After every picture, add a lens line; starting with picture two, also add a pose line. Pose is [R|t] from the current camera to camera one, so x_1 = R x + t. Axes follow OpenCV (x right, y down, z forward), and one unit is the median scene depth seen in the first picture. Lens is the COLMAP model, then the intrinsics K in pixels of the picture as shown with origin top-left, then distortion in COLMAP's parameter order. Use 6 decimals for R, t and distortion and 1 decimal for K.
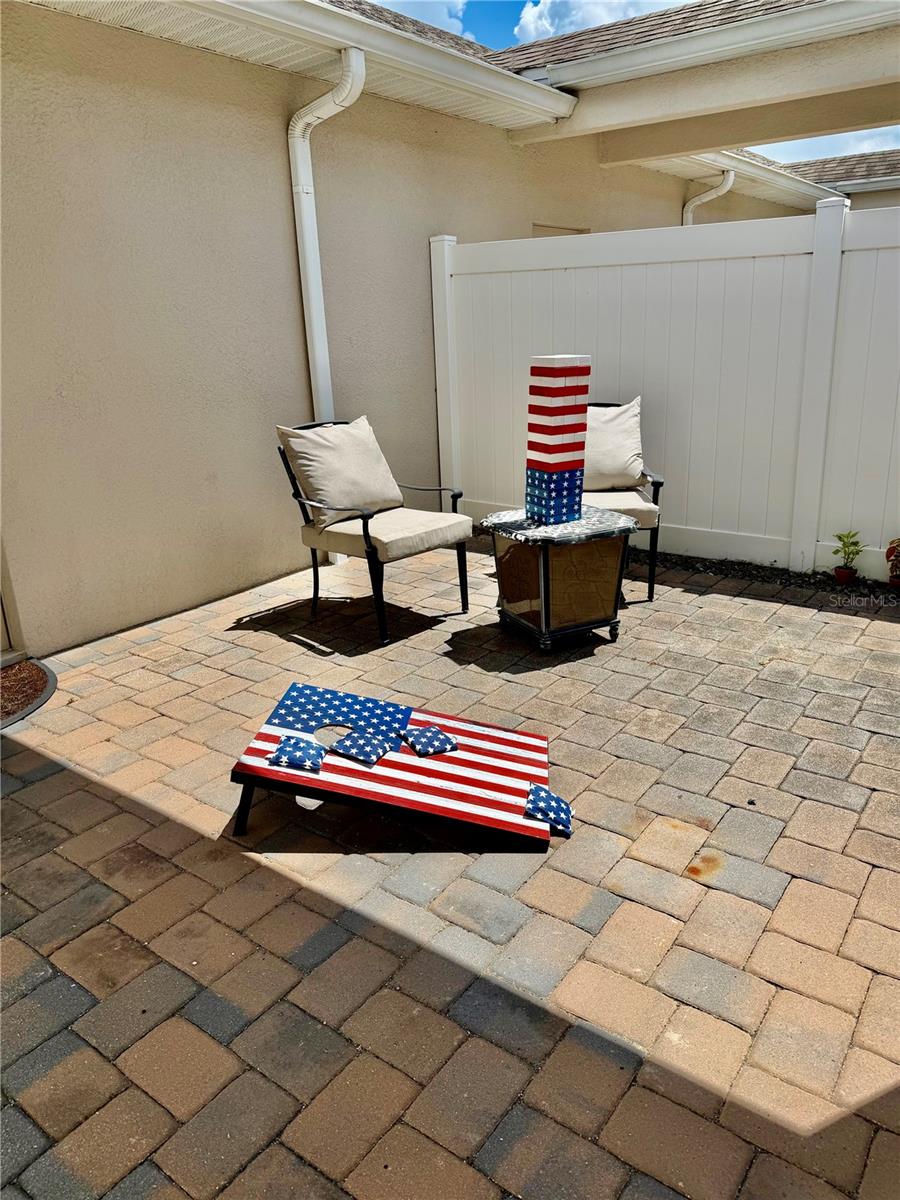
lens RADIAL K [[841.3, 0, 447.3], [0, 841.3, 603.2], [0, 0, 1]] dist [0.159907, -0.259807]
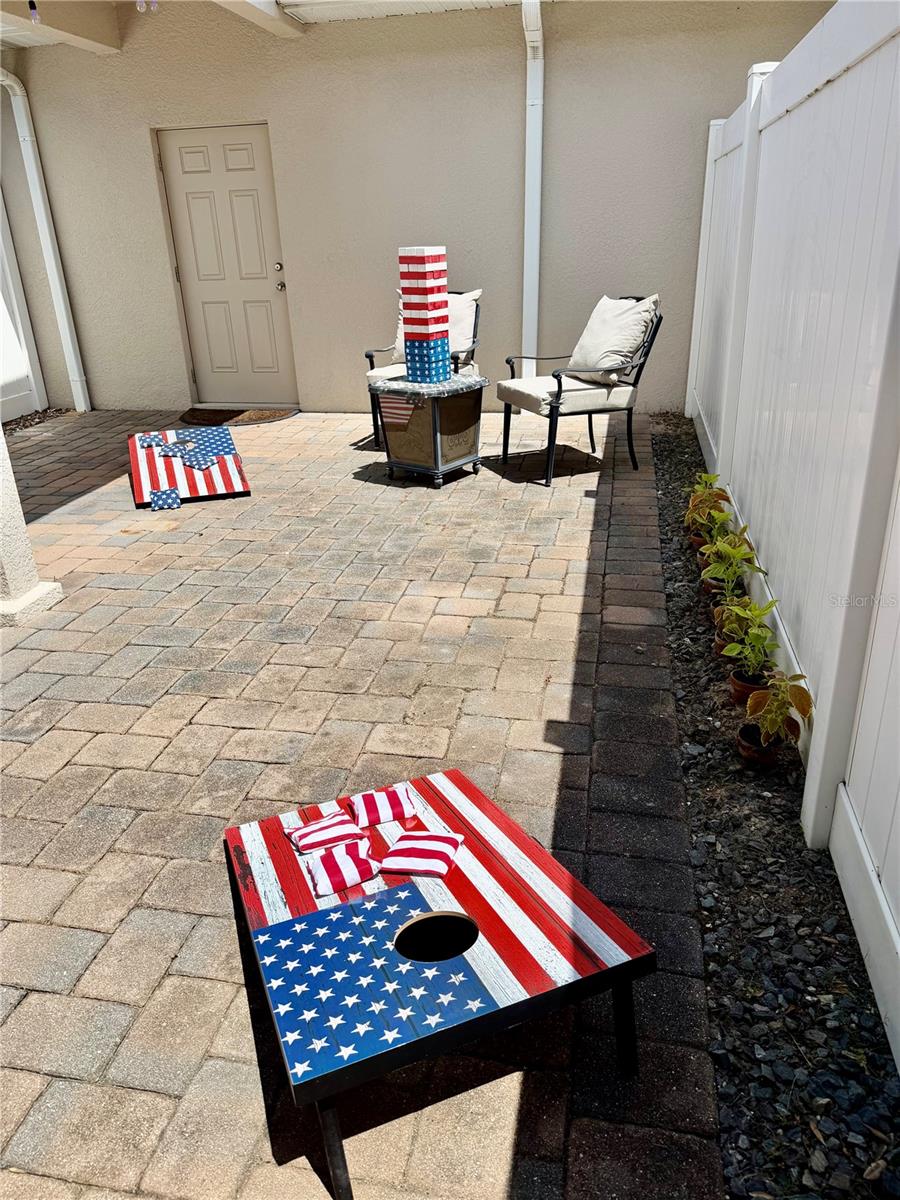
lens RADIAL K [[841.3, 0, 447.3], [0, 841.3, 603.2], [0, 0, 1]] dist [0.159907, -0.259807]
pose [[0.424231, 0.380079, -0.821930, 1.361619], [-0.266477, 0.919862, 0.287826, -0.171496], [0.865459, 0.096921, 0.491516, 0.430111]]
